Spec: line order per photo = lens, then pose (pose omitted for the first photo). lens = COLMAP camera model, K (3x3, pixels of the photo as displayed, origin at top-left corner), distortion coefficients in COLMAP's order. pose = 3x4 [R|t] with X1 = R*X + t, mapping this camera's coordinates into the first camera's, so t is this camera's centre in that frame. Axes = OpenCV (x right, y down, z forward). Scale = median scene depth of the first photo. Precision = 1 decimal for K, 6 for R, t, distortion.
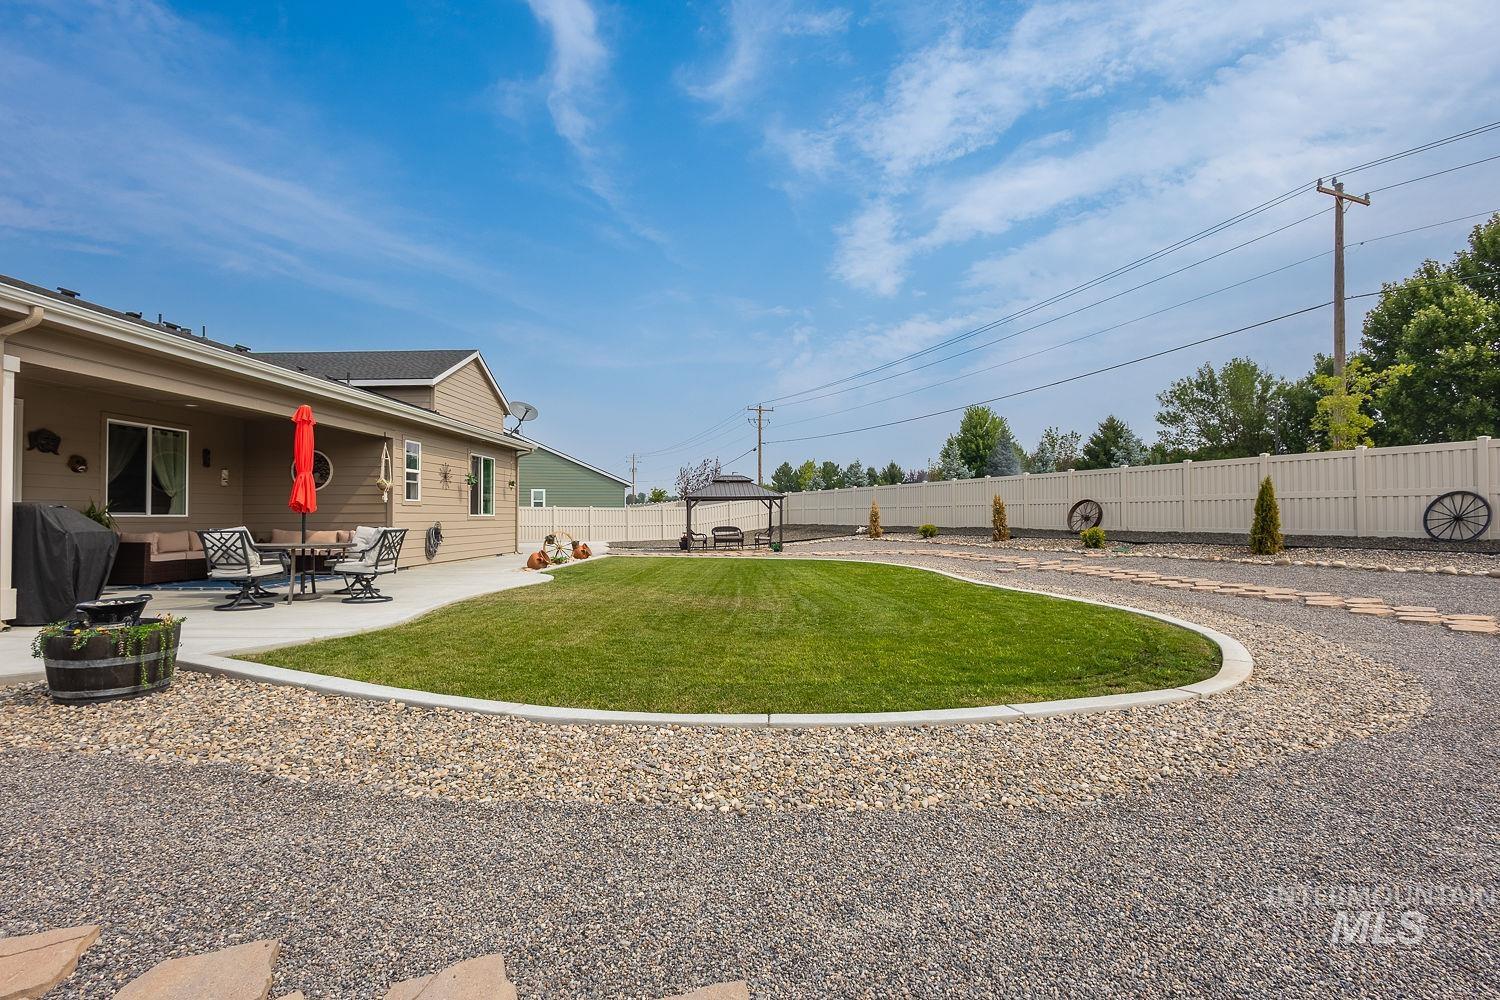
lens RADIAL K [[713.5, 0, 753.4], [0, 713.5, 501.7], [0, 0, 1]] dist [-0.001115, -0.000424]
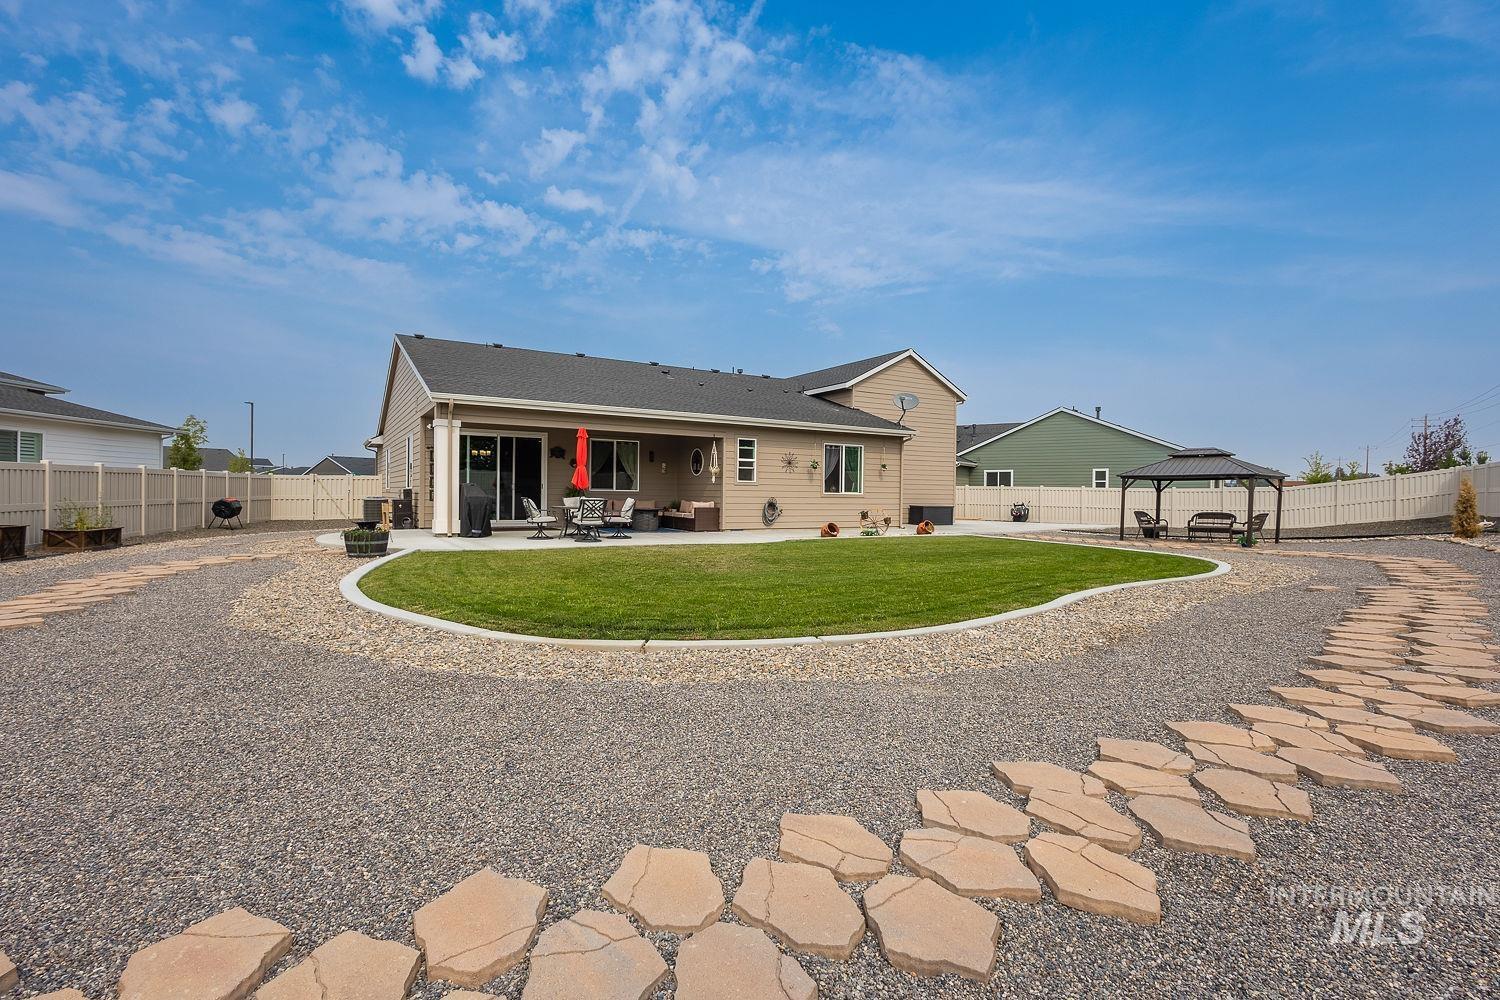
lens RADIAL K [[735.3, 0, 752.2], [0, 735.3, 504.7], [0, 0, 1]] dist [0.041596, -0.000930]
pose [[0.541344, 0.022199, -0.840508, 0.735862], [0.002356, 0.999607, 0.027919, 0.003544], [0.840798, -0.017094, 0.541079, 0.238653]]
